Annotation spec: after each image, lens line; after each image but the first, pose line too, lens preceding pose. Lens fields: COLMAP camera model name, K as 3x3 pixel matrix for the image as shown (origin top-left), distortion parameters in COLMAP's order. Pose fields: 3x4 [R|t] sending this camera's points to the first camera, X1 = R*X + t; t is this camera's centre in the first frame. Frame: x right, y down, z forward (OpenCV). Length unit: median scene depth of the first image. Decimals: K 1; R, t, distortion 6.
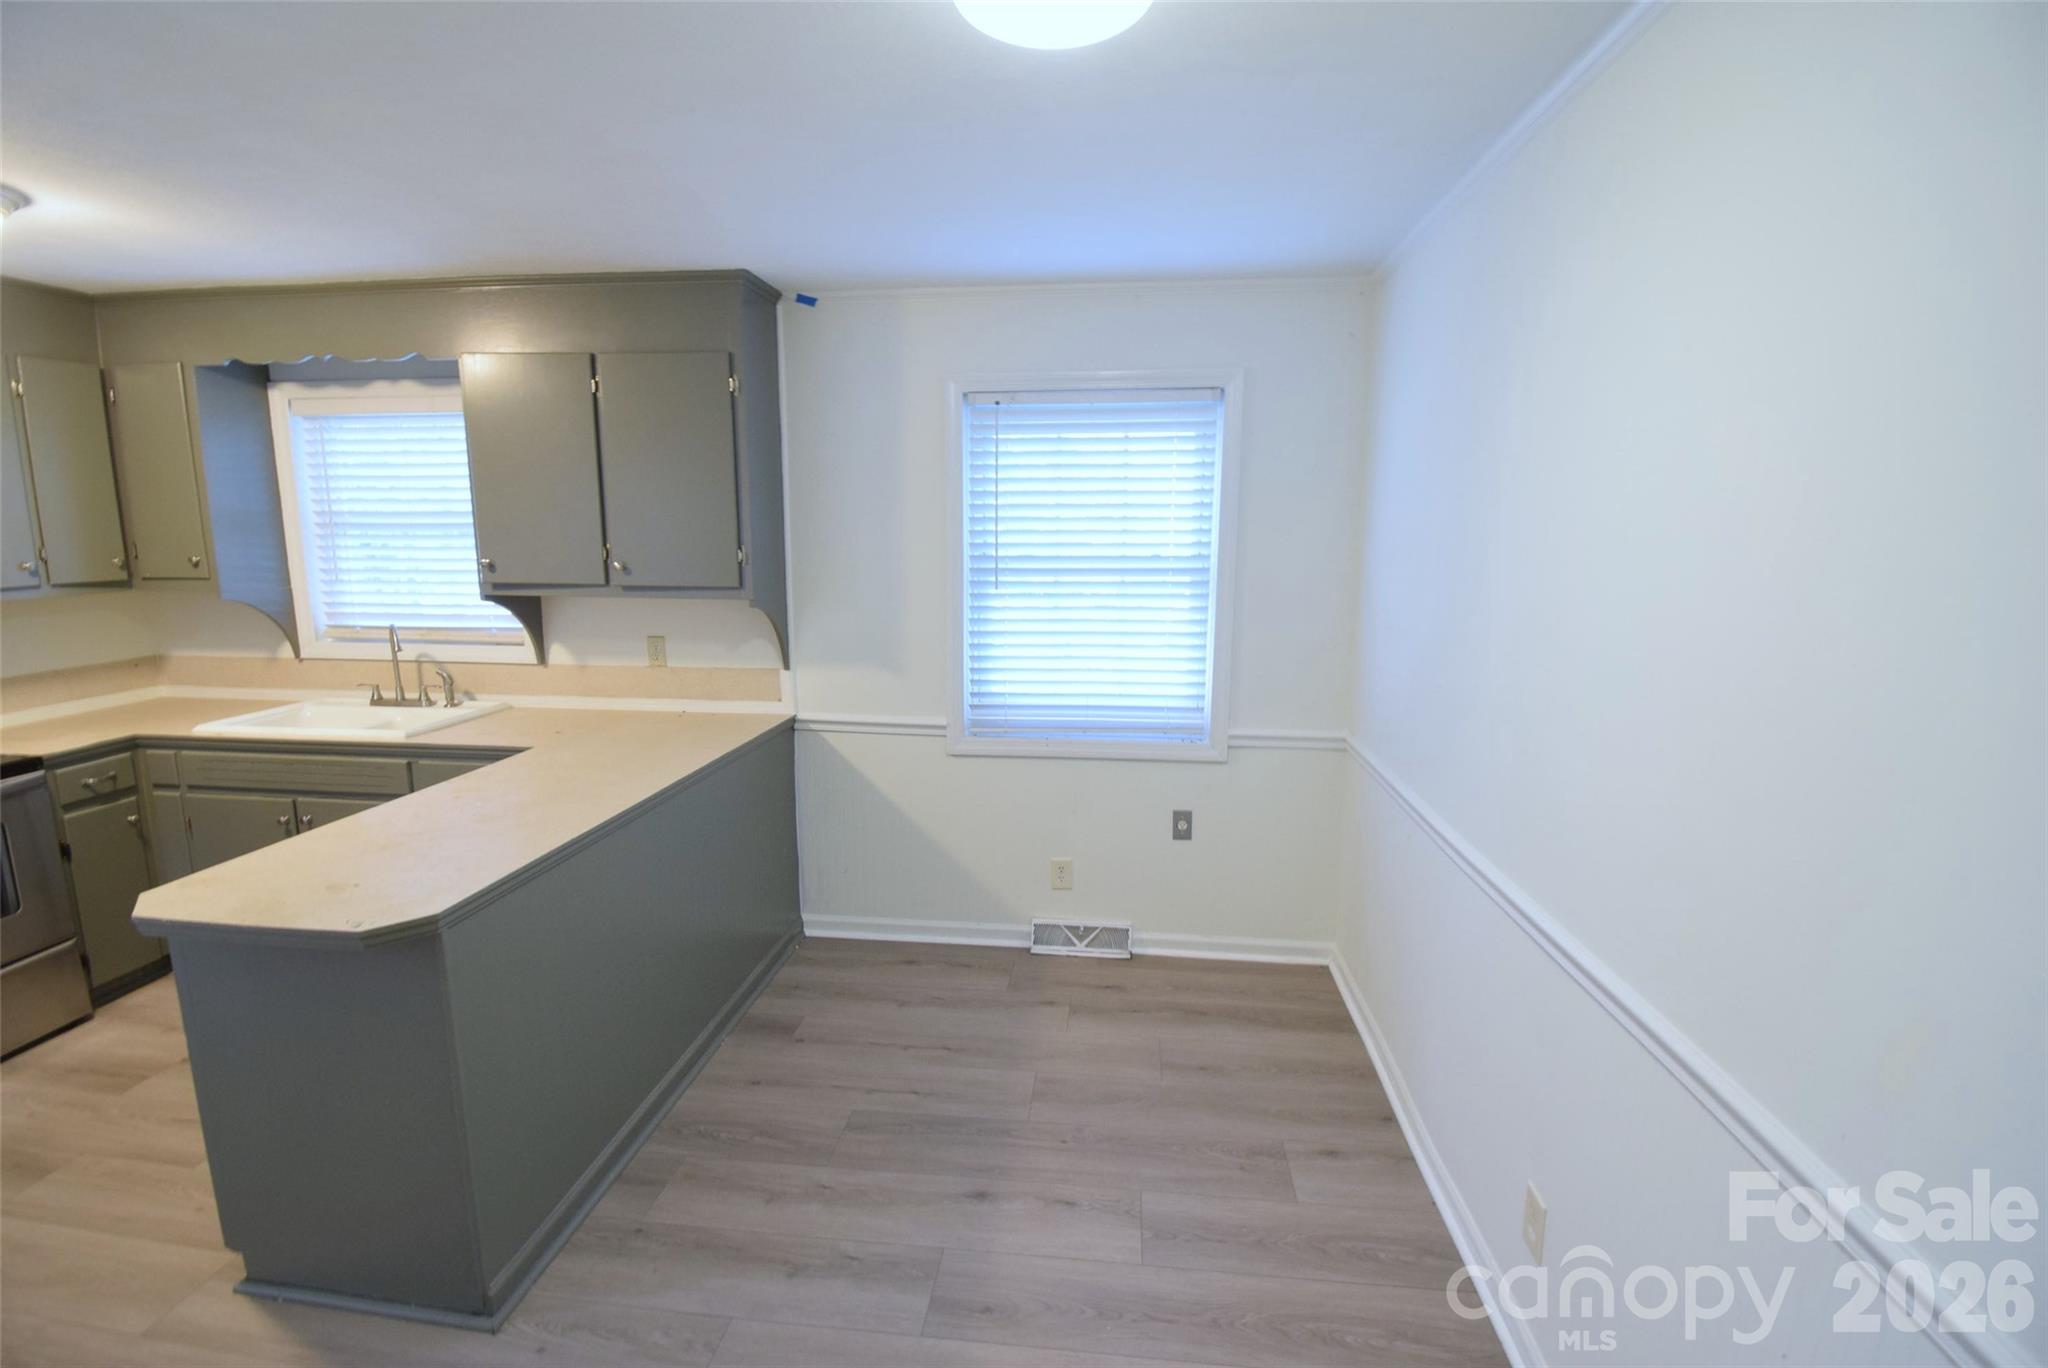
lens RADIAL K [[906.6, 0, 1023.4], [0, 906.6, 678.9], [0, 0, 1]] dist [0.013581, -0.021106]
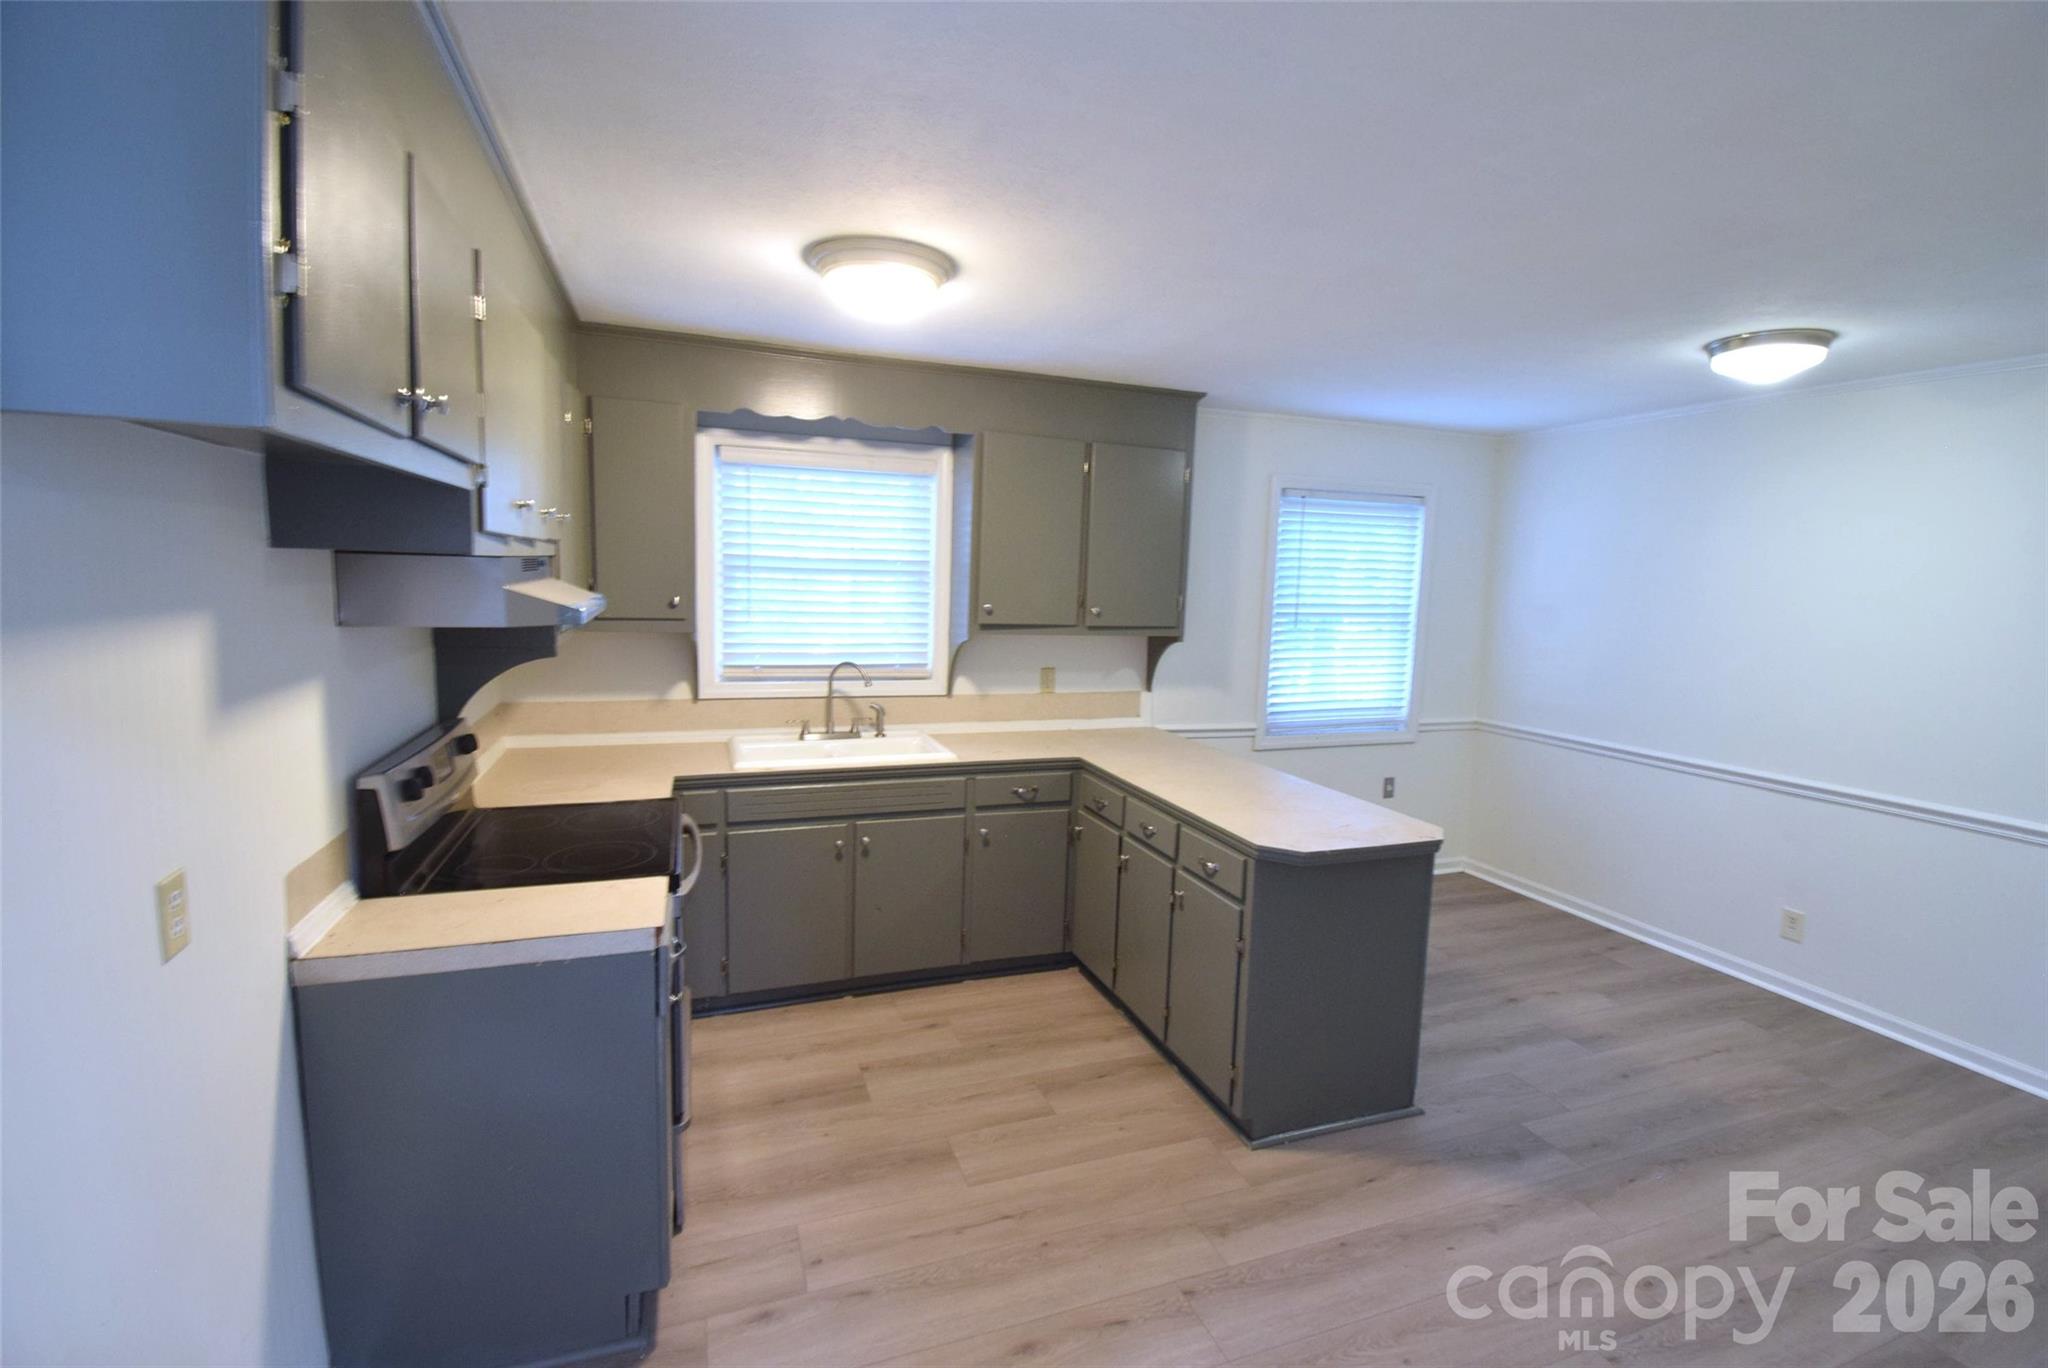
lens RADIAL K [[906.6, 0, 1022.6], [0, 906.6, 681.5], [0, 0, 1]] dist [0.013581, -0.021106]
pose [[0.895075, -0.029901, 0.444911, -1.039284], [0.049354, 0.998262, -0.032201, 0.008394], [-0.443175, 0.050781, 0.894995, -0.060345]]
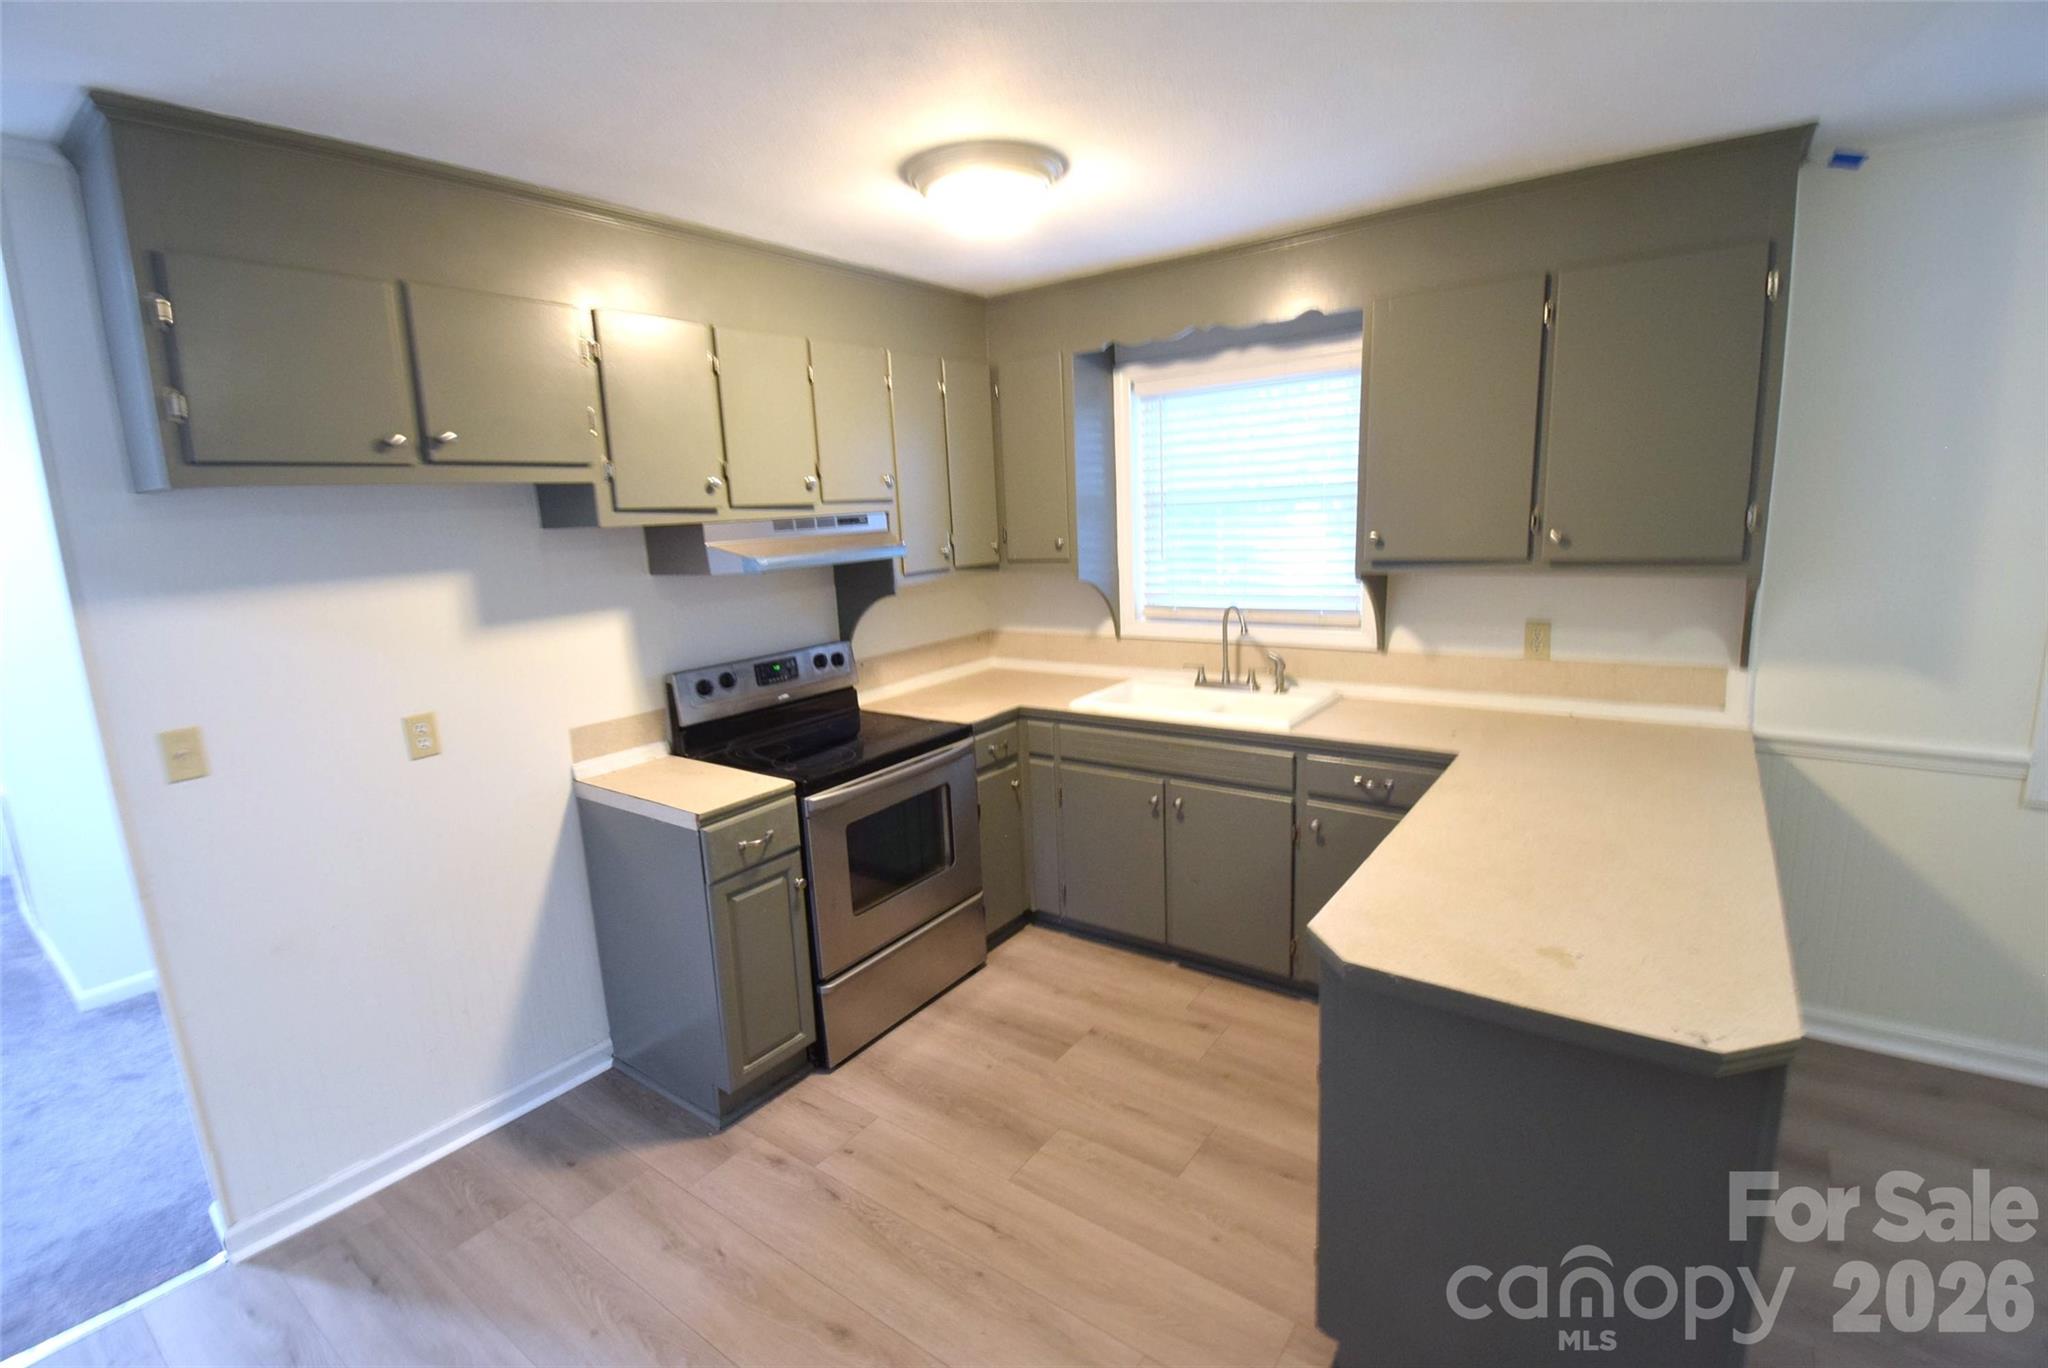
lens RADIAL K [[906.6, 0, 1023.8], [0, 906.6, 676.0], [0, 0, 1]] dist [0.013581, -0.021106]
pose [[0.868660, 0.045546, -0.493310, -0.430844], [-0.033021, 0.998874, 0.034077, -0.010971], [0.494307, -0.013312, 0.869186, 0.056635]]
